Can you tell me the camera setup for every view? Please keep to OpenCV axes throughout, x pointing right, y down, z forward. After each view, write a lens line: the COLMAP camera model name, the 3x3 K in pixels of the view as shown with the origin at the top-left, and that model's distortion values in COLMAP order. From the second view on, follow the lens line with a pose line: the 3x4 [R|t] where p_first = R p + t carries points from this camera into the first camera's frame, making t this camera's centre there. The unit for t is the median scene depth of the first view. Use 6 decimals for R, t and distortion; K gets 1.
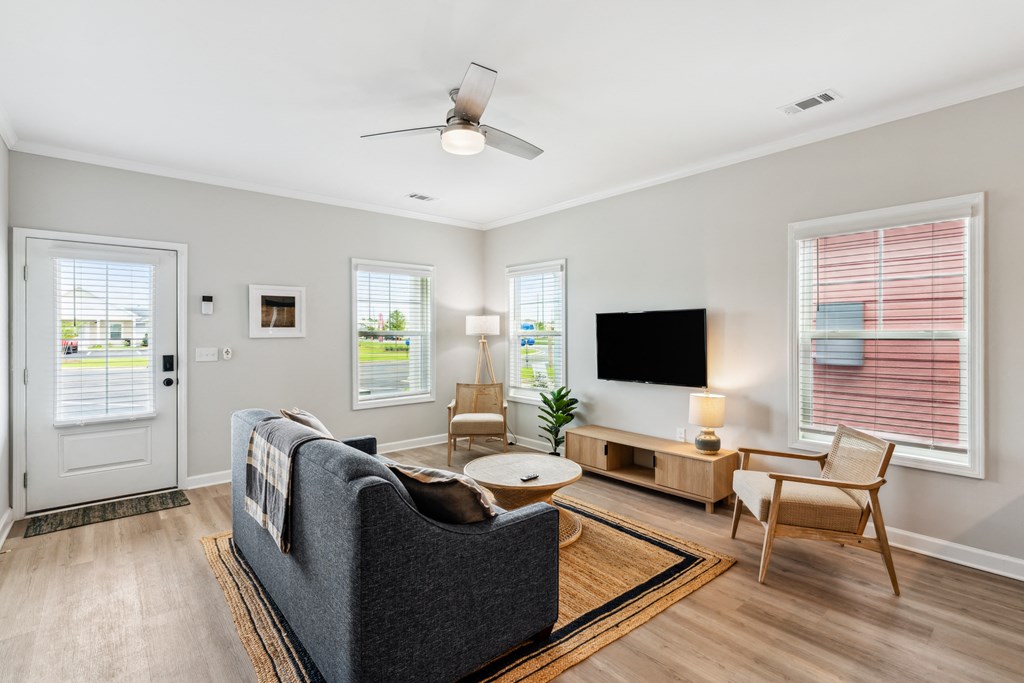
lens RADIAL K [[480.4, 0, 513.9], [0, 480.4, 329.2], [0, 0, 1]] dist [0.000625, 0.000061]
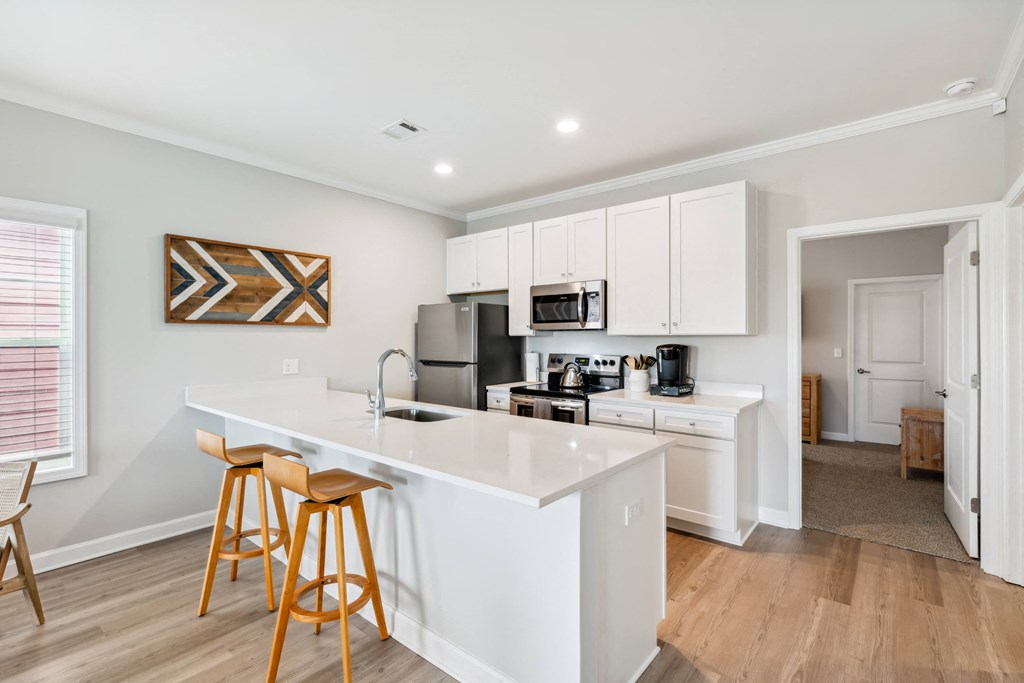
lens RADIAL K [[467.9, 0, 512.6], [0, 467.9, 333.6], [0, 0, 1]] dist [0.001702, -0.000173]
pose [[-0.169426, 0.009304, 0.985499, -0.222358], [-0.006795, 0.999921, -0.010608, -0.002085], [-0.985519, -0.008493, -0.169349, 0.234259]]
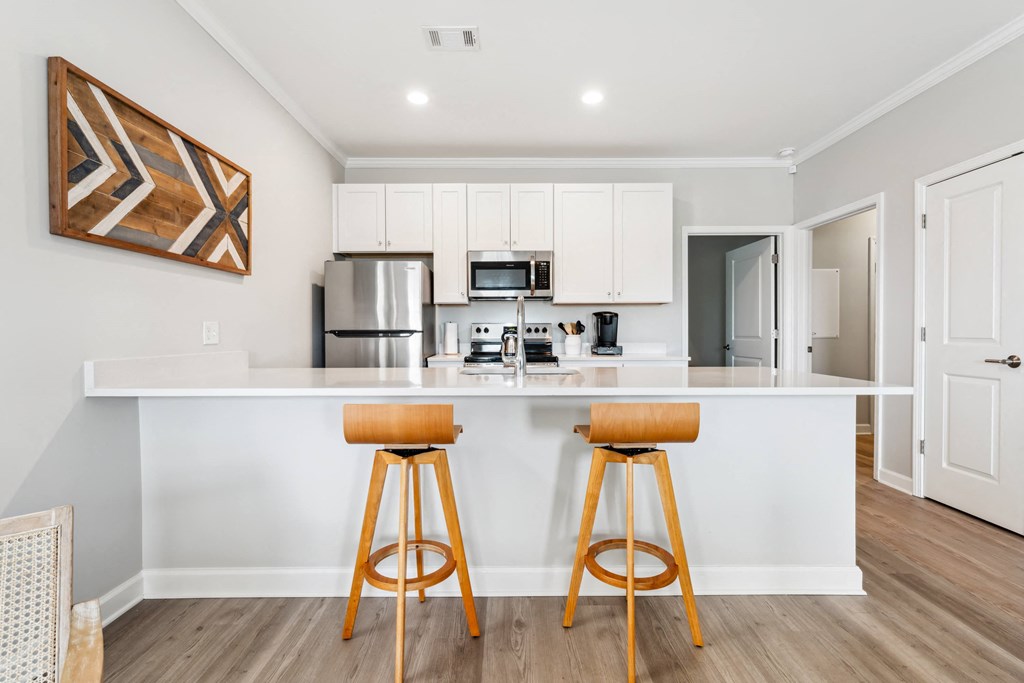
lens RADIAL K [[467.9, 0, 512.6], [0, 467.9, 333.6], [0, 0, 1]] dist [0.001702, -0.000173]
pose [[-0.763439, 0.001419, 0.645879, 0.254199], [-0.000801, 0.999995, -0.003143, 0.091500], [-0.645880, -0.002917, -0.763434, 0.967722]]
